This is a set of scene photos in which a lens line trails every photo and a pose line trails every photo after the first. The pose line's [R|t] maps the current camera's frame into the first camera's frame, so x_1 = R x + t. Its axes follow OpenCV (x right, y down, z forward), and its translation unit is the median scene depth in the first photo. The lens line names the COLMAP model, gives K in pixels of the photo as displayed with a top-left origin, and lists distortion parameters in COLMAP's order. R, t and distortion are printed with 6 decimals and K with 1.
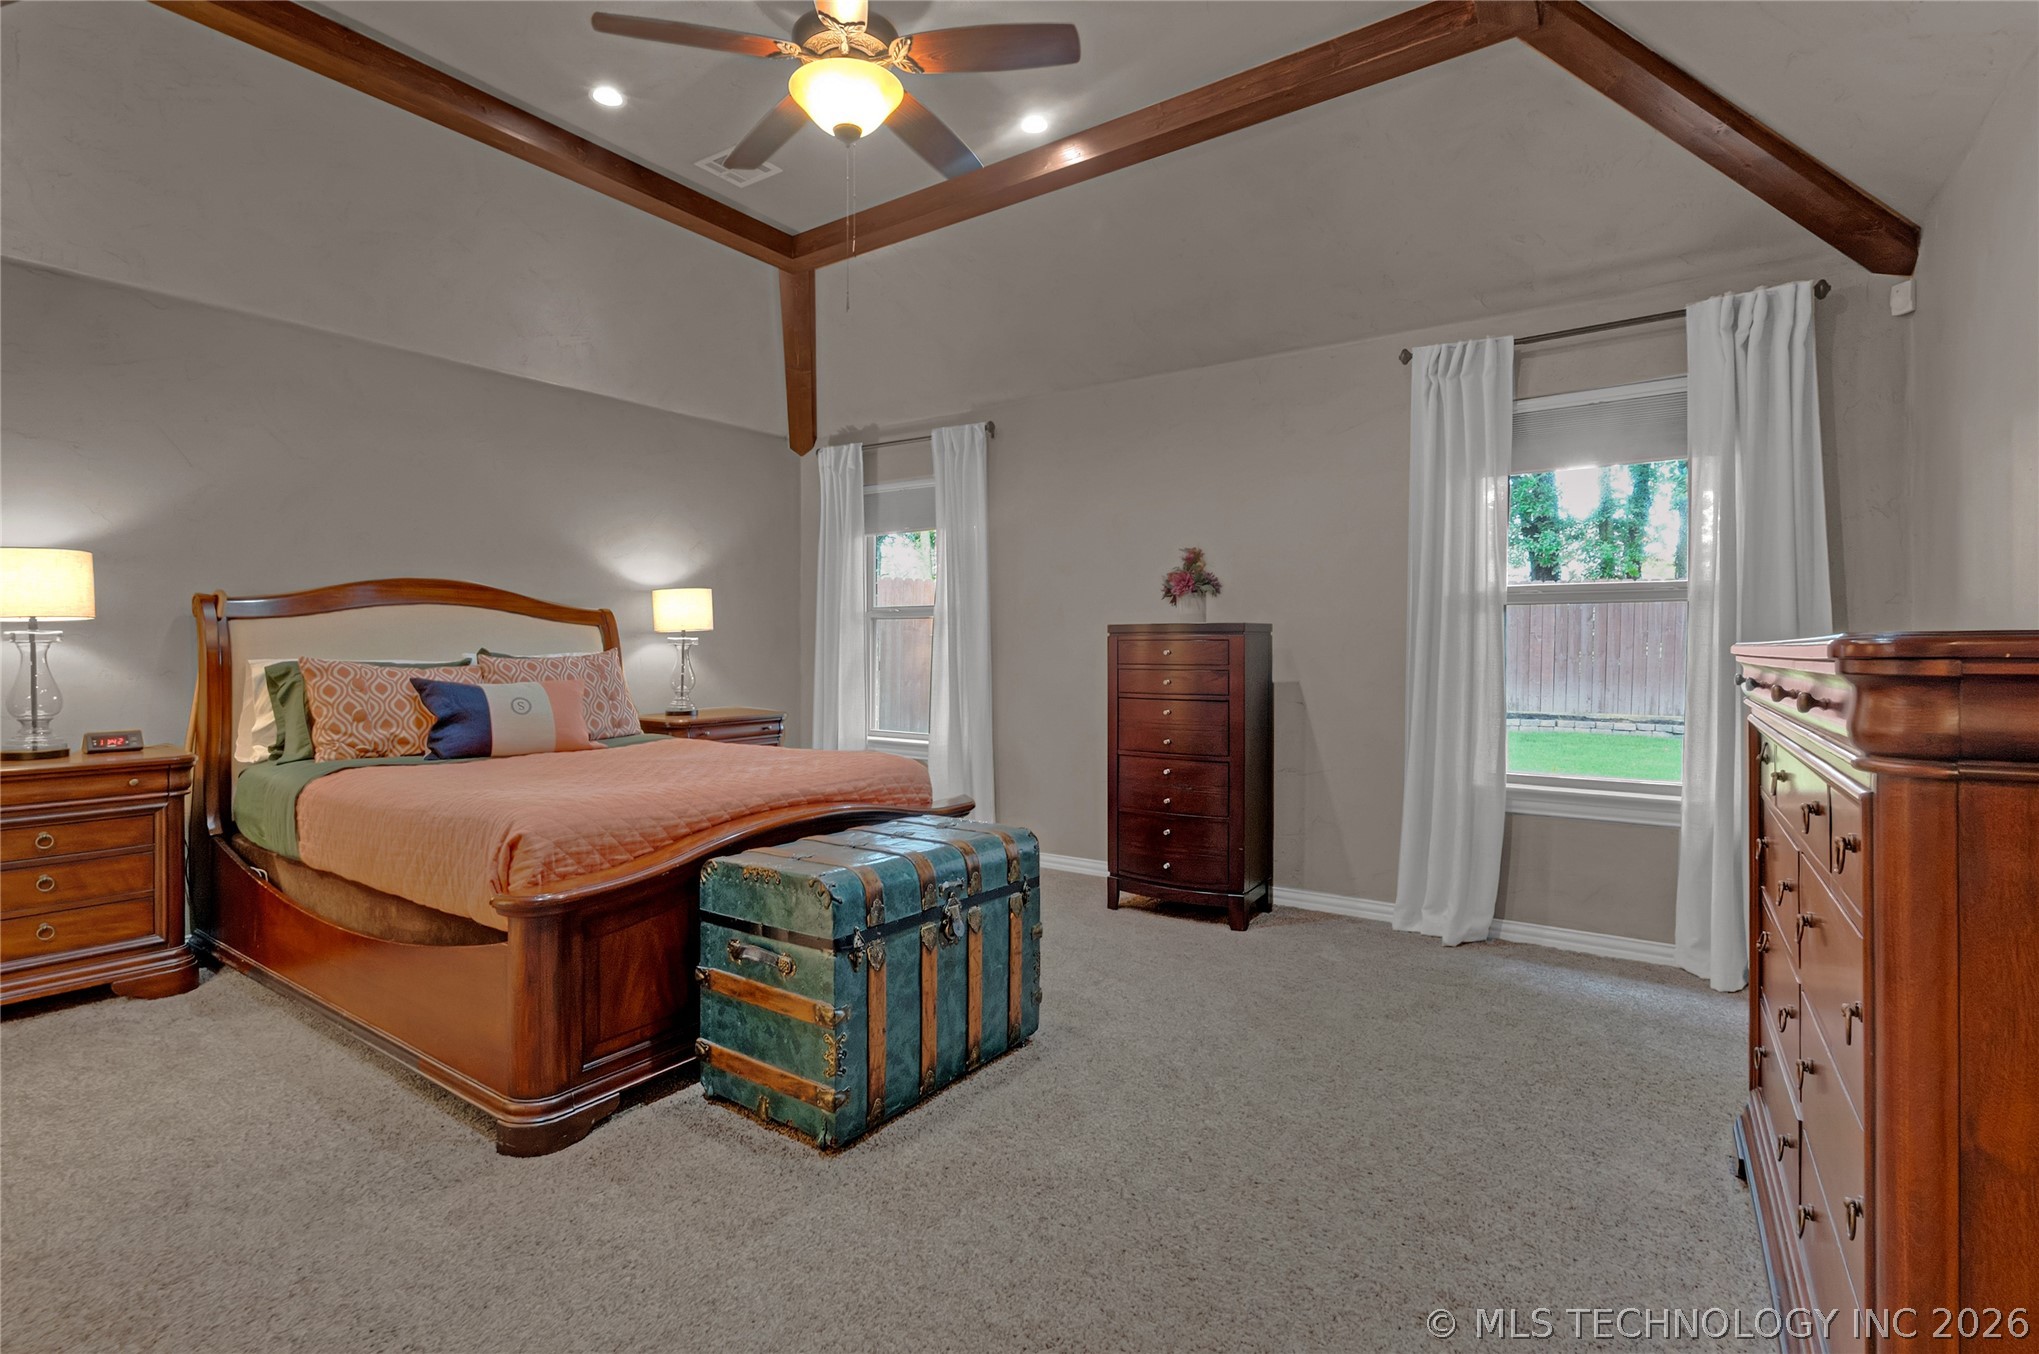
lens RADIAL K [[954.9, 0, 993.0], [0, 954.9, 668.4], [0, 0, 1]] dist [-0.012198, 0.002820]
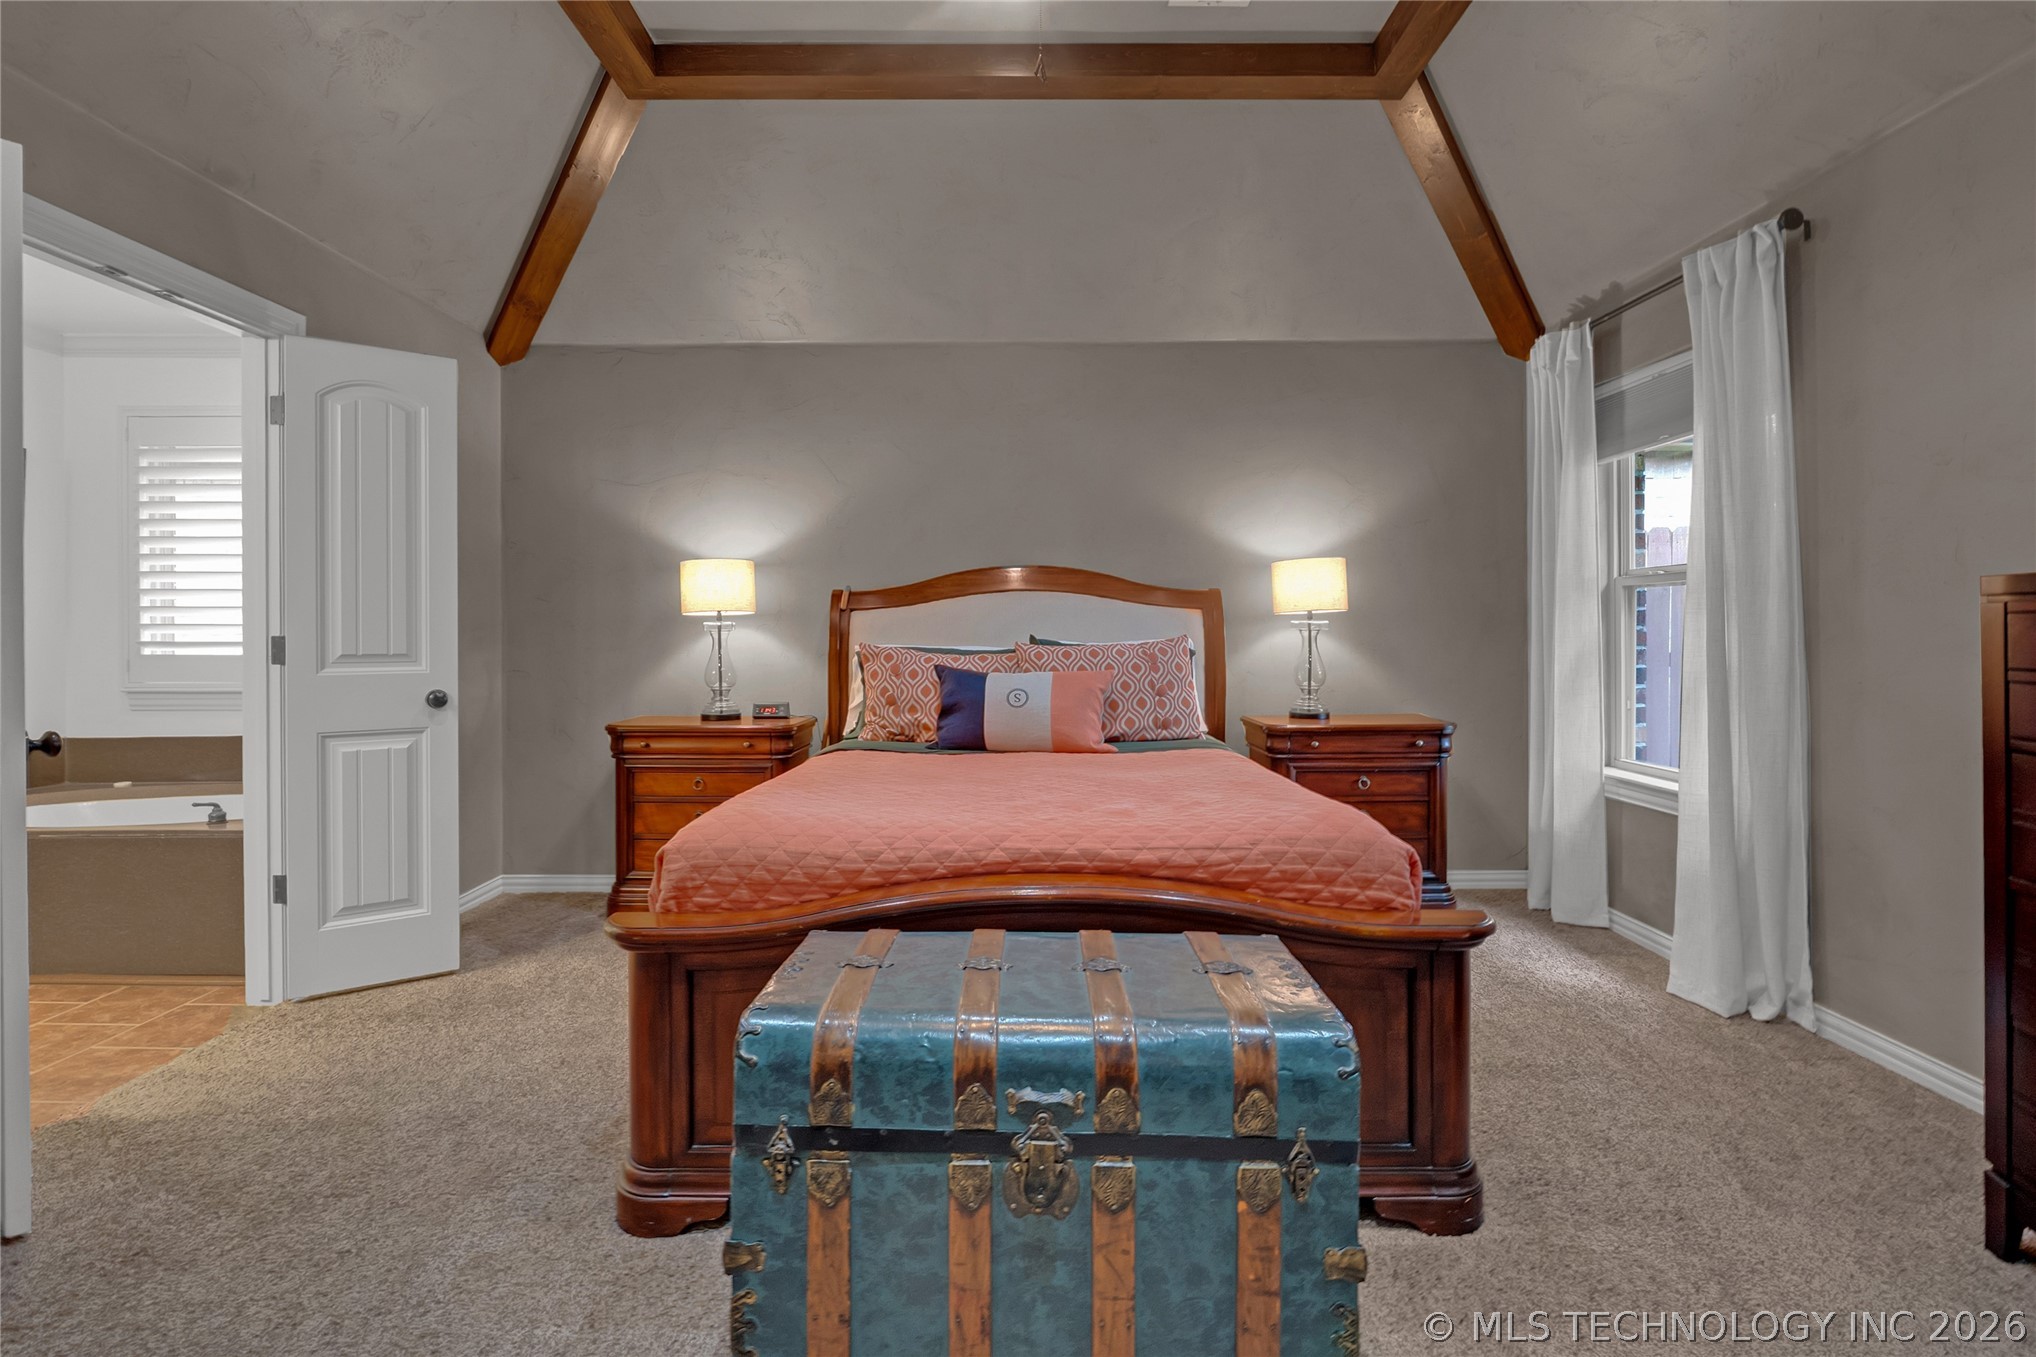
lens RADIAL K [[953.5, 0, 1002.7], [0, 953.5, 641.7], [0, 0, 1]] dist [-0.012198, 0.002820]
pose [[0.579820, 0.003533, -0.814737, 0.249116], [-0.014896, 0.999869, -0.006265, -0.008982], [0.814608, 0.015769, 0.579797, 0.477611]]
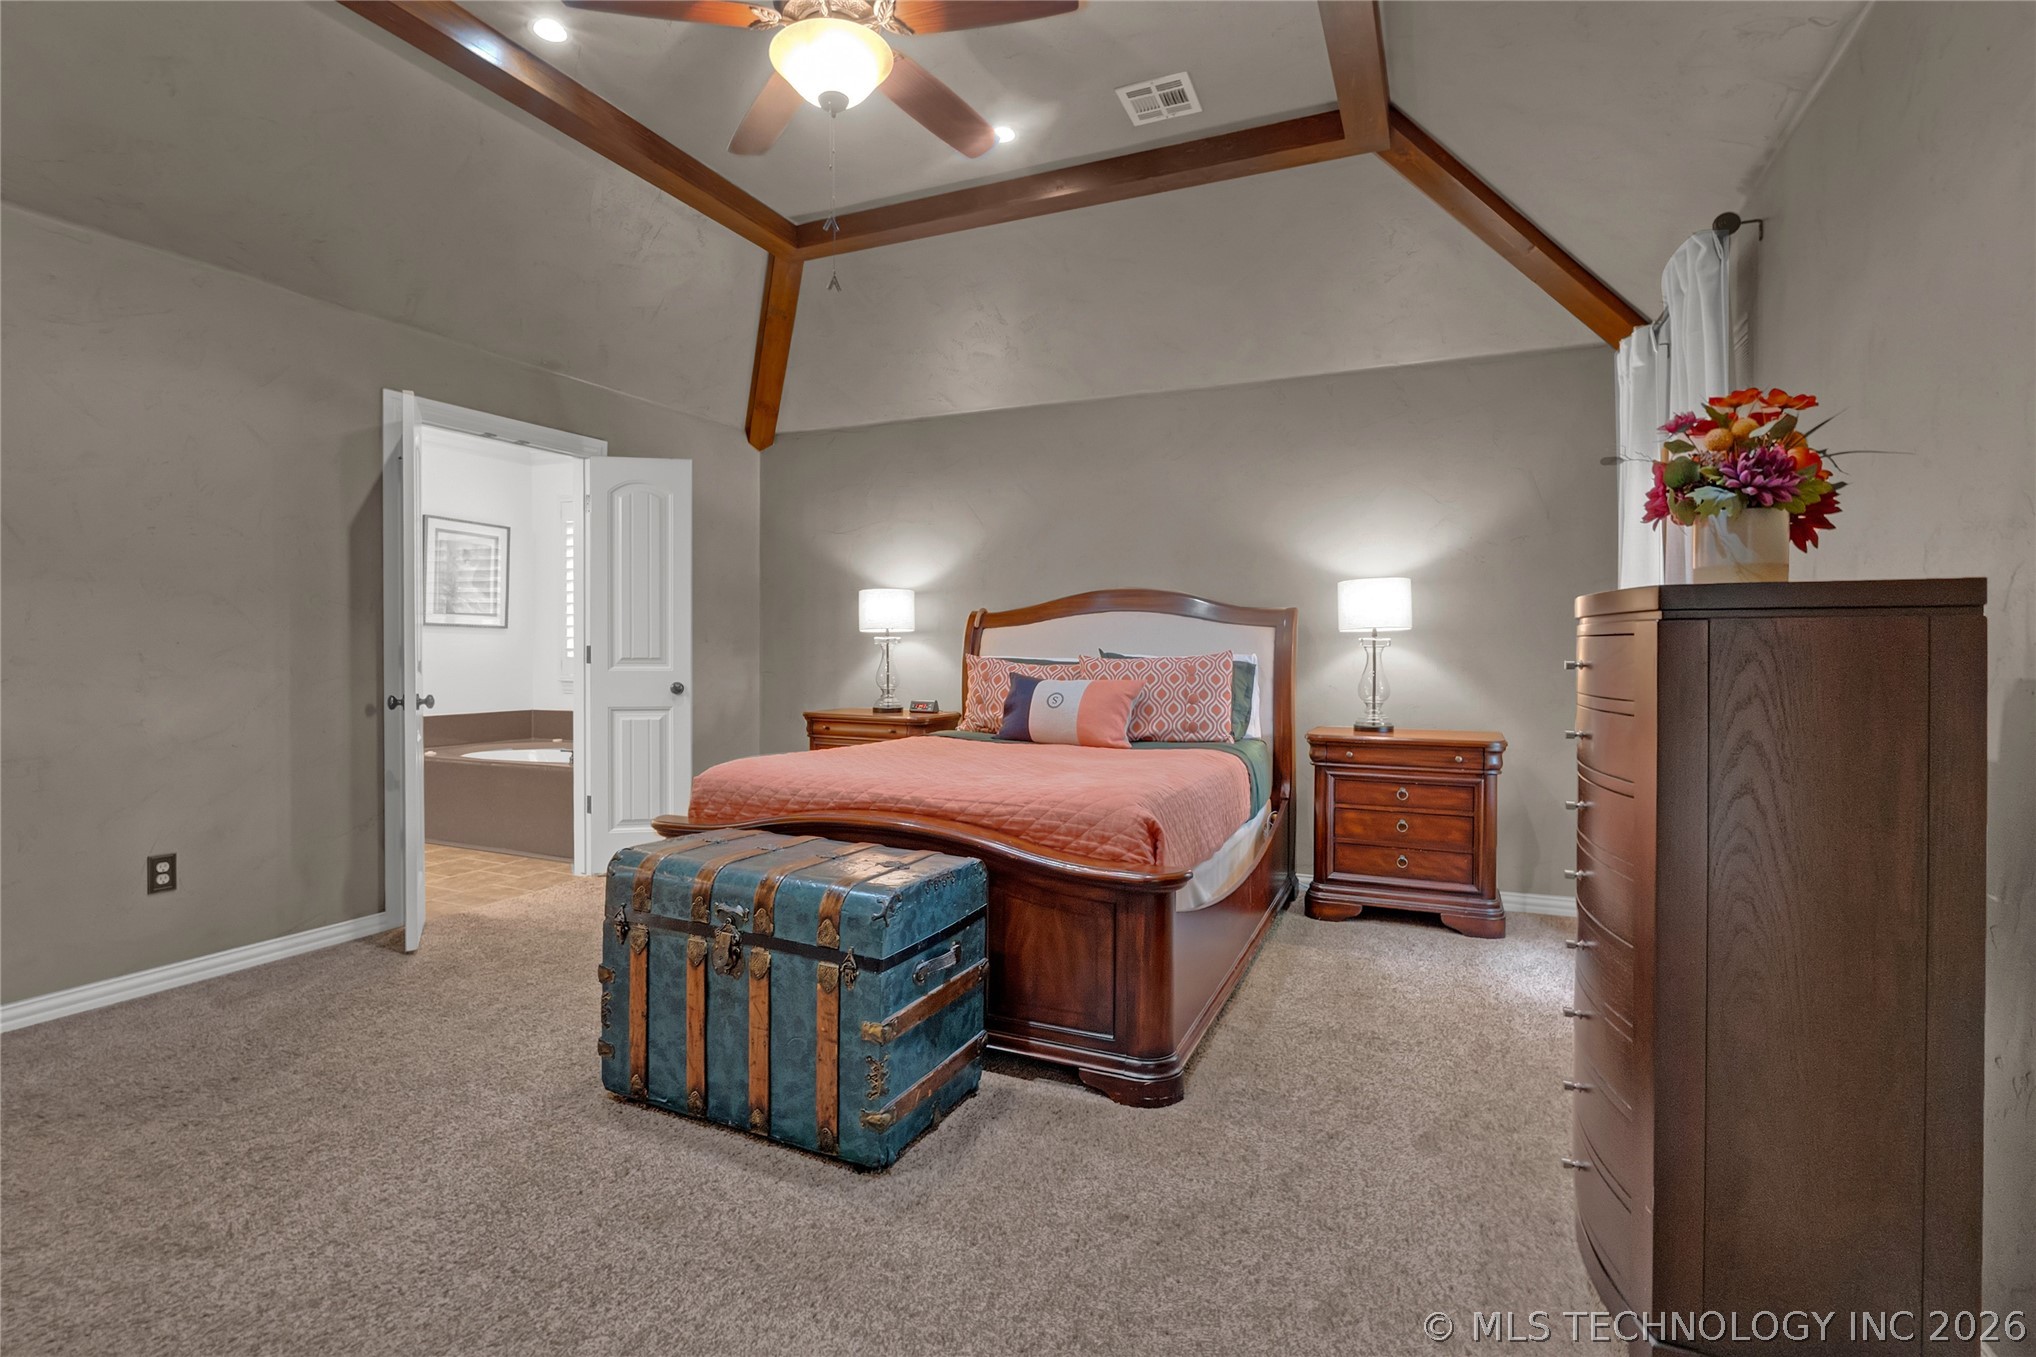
lens RADIAL K [[953.5, 0, 997.3], [0, 953.5, 667.7], [0, 0, 1]] dist [-0.012198, 0.002820]
pose [[0.192110, 0.021632, -0.981135, 0.616754], [-0.027957, 0.999472, 0.016562, -0.016451], [0.980975, 0.024248, 0.192613, 0.745840]]
